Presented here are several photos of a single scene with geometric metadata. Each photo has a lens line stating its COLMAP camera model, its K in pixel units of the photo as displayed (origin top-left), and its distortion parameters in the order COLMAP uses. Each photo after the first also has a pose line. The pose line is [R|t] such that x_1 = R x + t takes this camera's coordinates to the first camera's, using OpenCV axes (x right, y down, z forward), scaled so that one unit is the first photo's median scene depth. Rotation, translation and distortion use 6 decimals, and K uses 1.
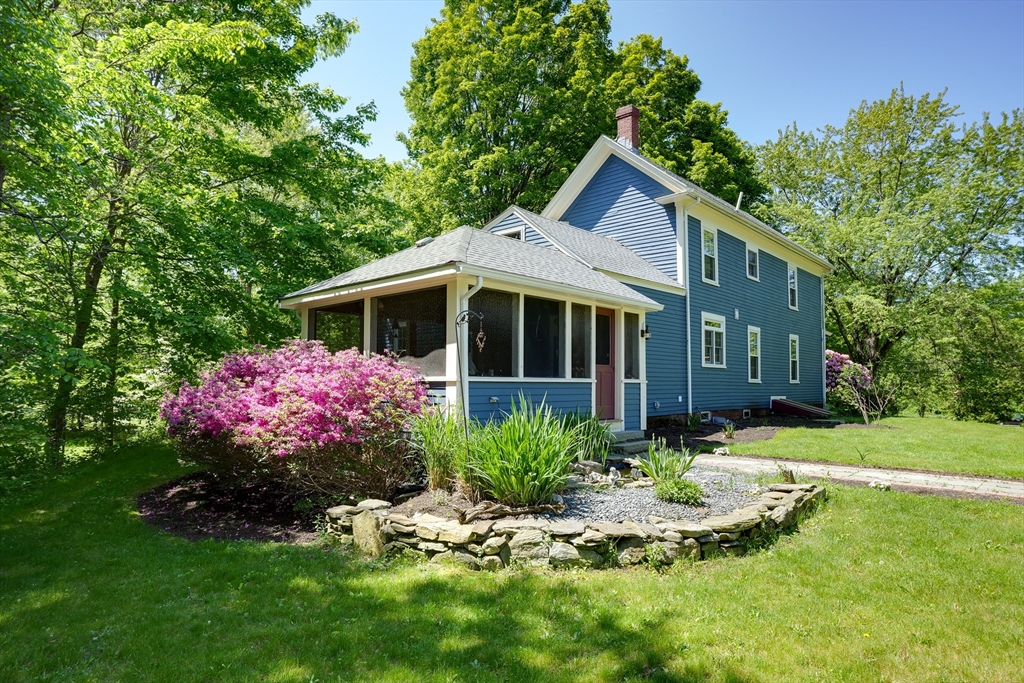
lens RADIAL K [[578.7, 0, 512.0], [0, 578.7, 341.5], [0, 0, 1]] dist [-0.025473, 0.021286]
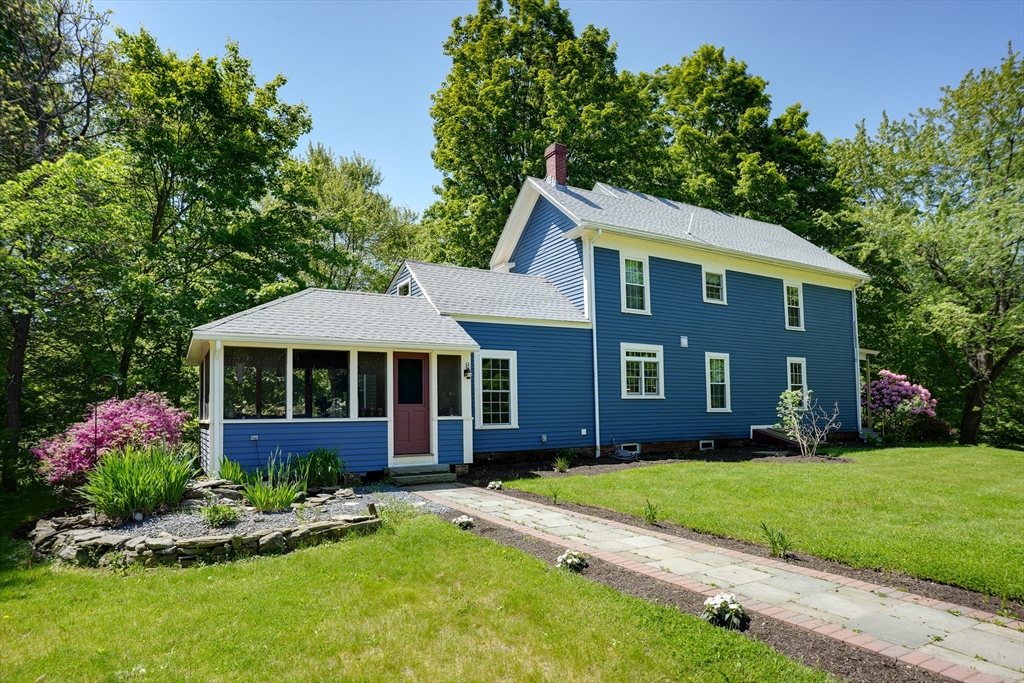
lens RADIAL K [[574.9, 0, 528.3], [0, 574.9, 384.1], [0, 0, 1]] dist [-0.026855, 0.014075]
pose [[0.960643, -0.041172, -0.274718, 0.440223], [0.046308, 0.998852, 0.012234, -0.000583], [0.273899, -0.024474, 0.961447, 0.007255]]
